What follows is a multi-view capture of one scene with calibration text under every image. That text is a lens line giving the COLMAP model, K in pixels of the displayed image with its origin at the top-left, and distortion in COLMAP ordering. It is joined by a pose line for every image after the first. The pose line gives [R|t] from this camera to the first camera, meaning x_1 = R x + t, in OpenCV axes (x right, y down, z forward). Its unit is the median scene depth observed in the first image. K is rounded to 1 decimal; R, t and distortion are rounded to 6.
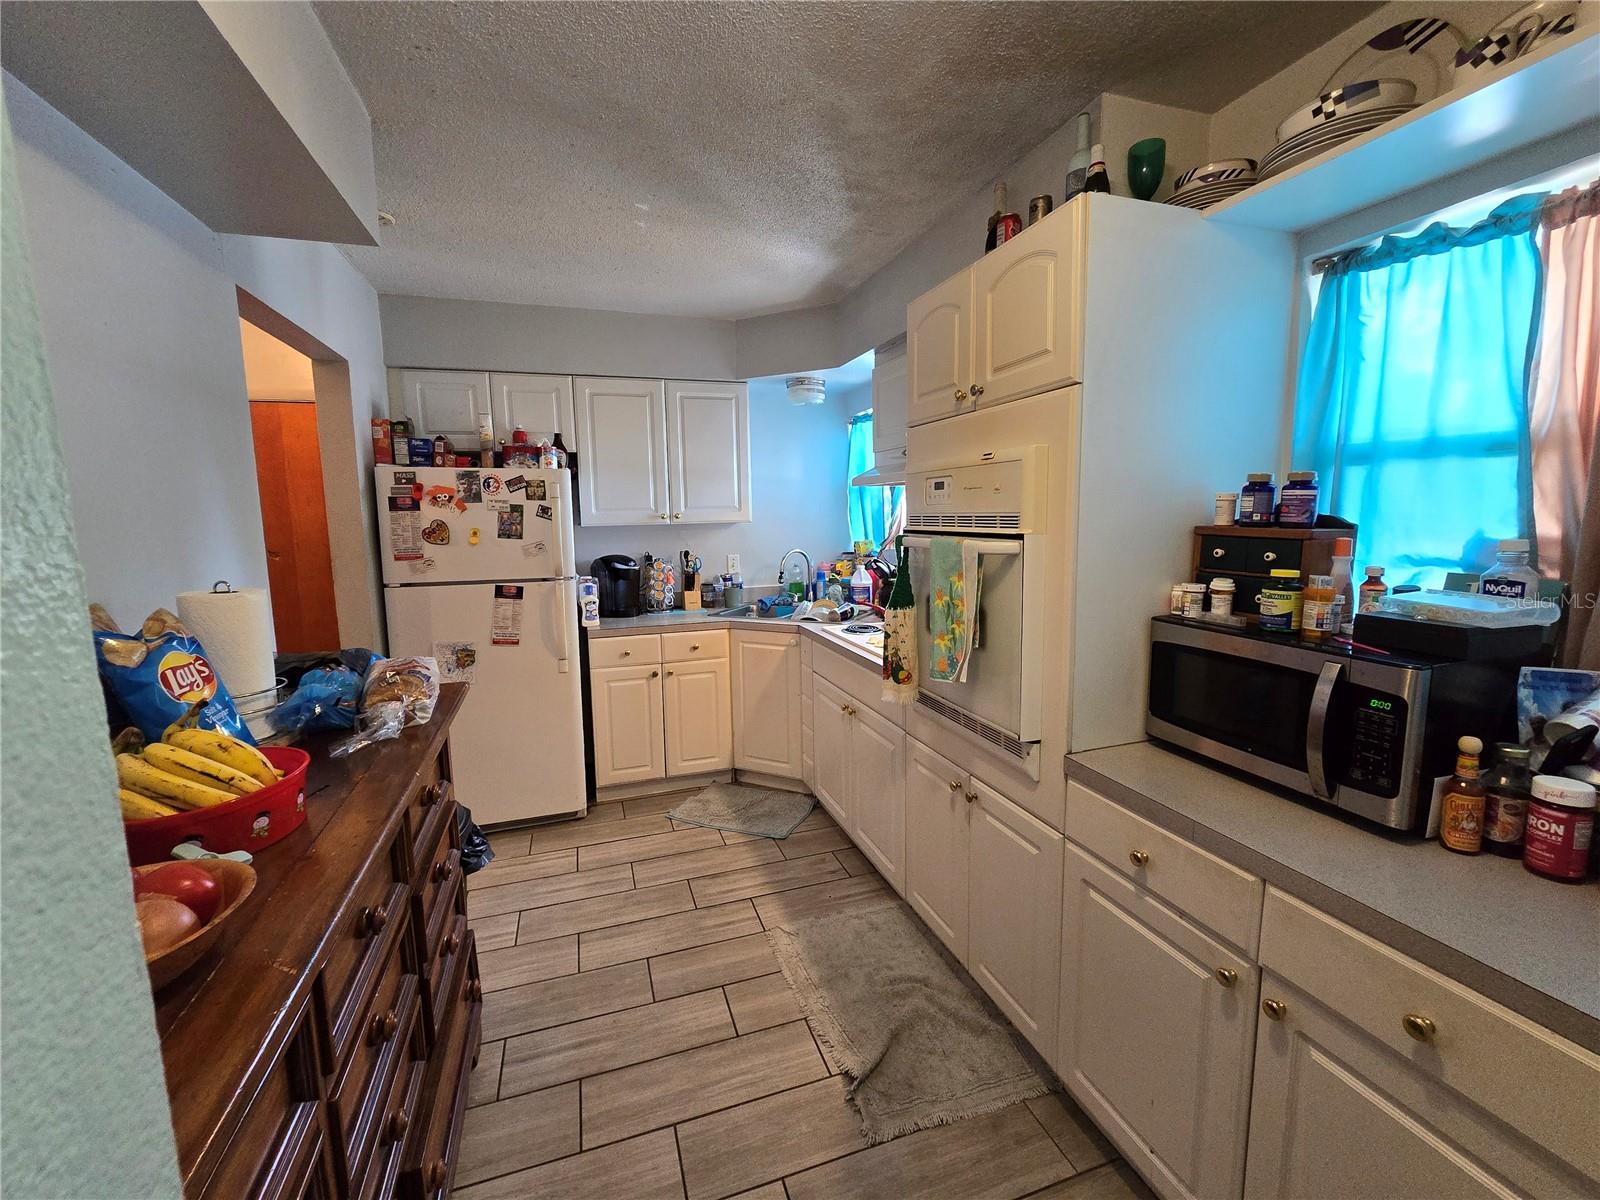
lens RADIAL K [[652.5, 0, 787.8], [0, 652.5, 585.2], [0, 0, 1]] dist [0.001766, -0.000189]
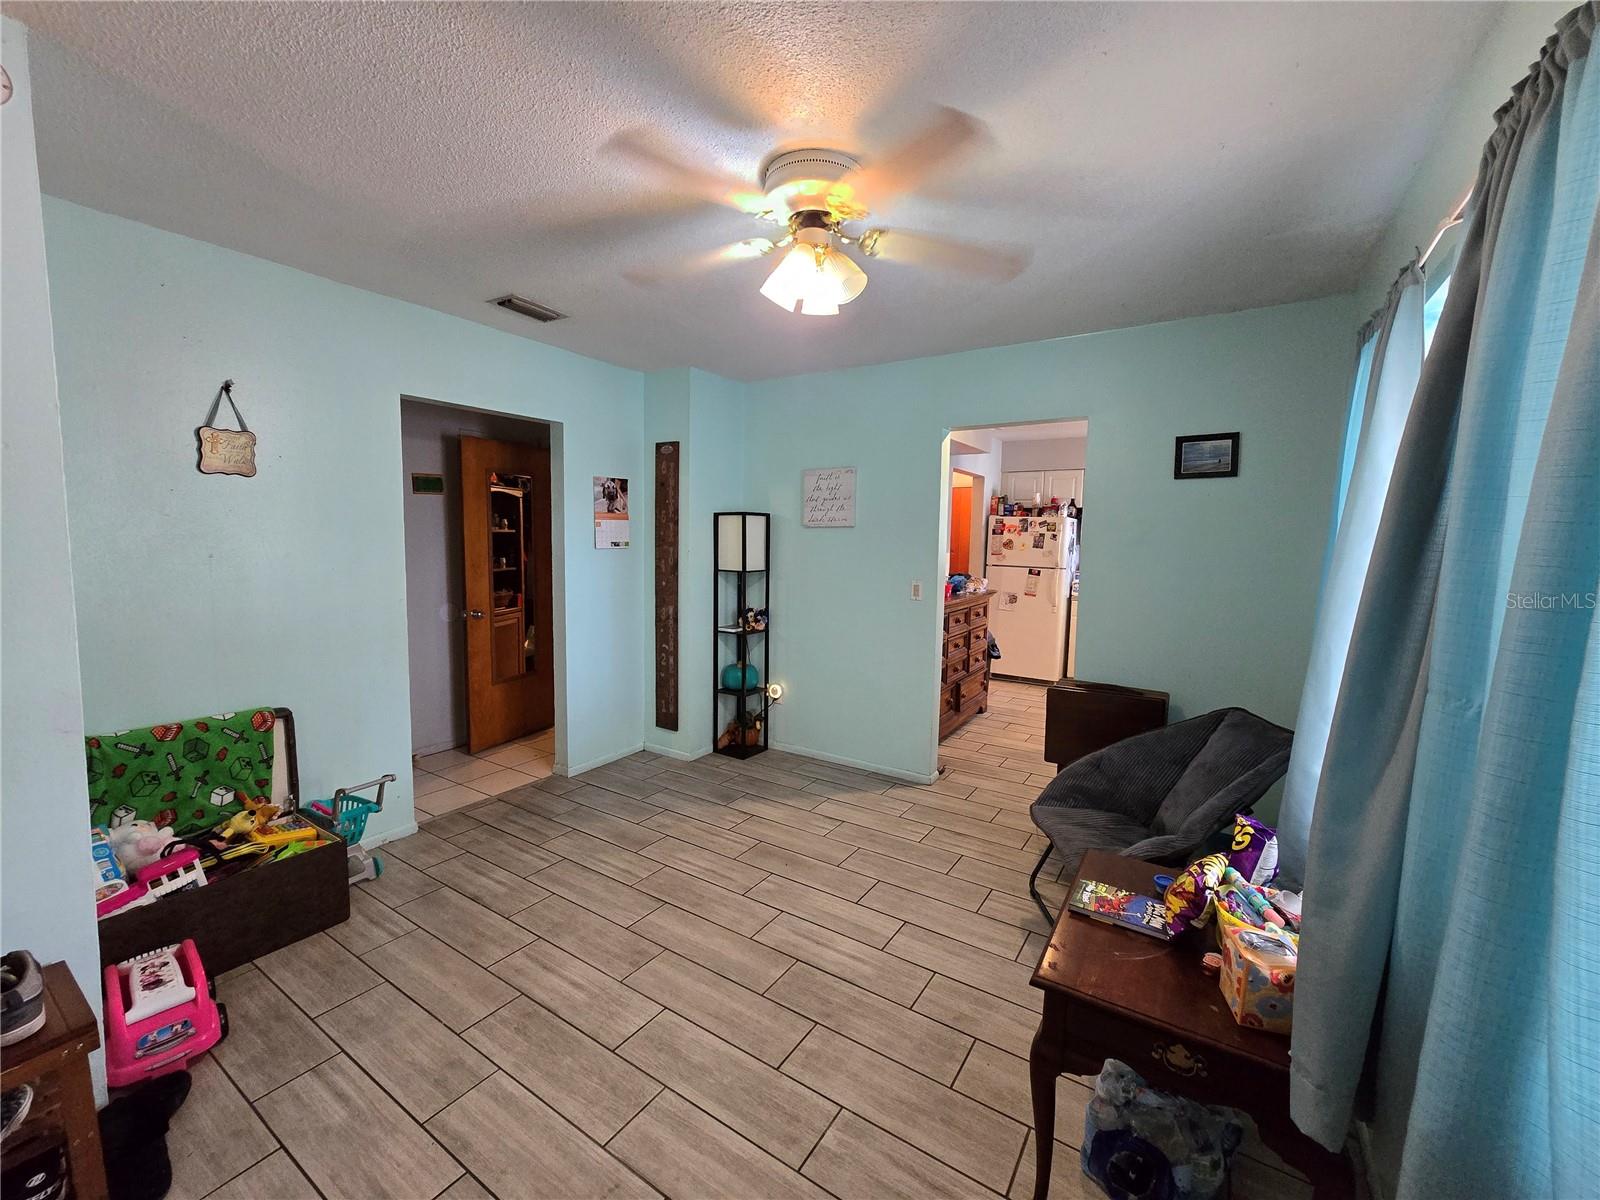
lens RADIAL K [[652.5, 0, 795.7], [0, 652.5, 601.2], [0, 0, 1]] dist [0.001766, -0.000189]
pose [[0.617799, 0.103739, -0.779463, 0.819421], [-0.122010, 0.991901, 0.035308, 0.129808], [0.776813, 0.073289, 0.625452, -1.023146]]
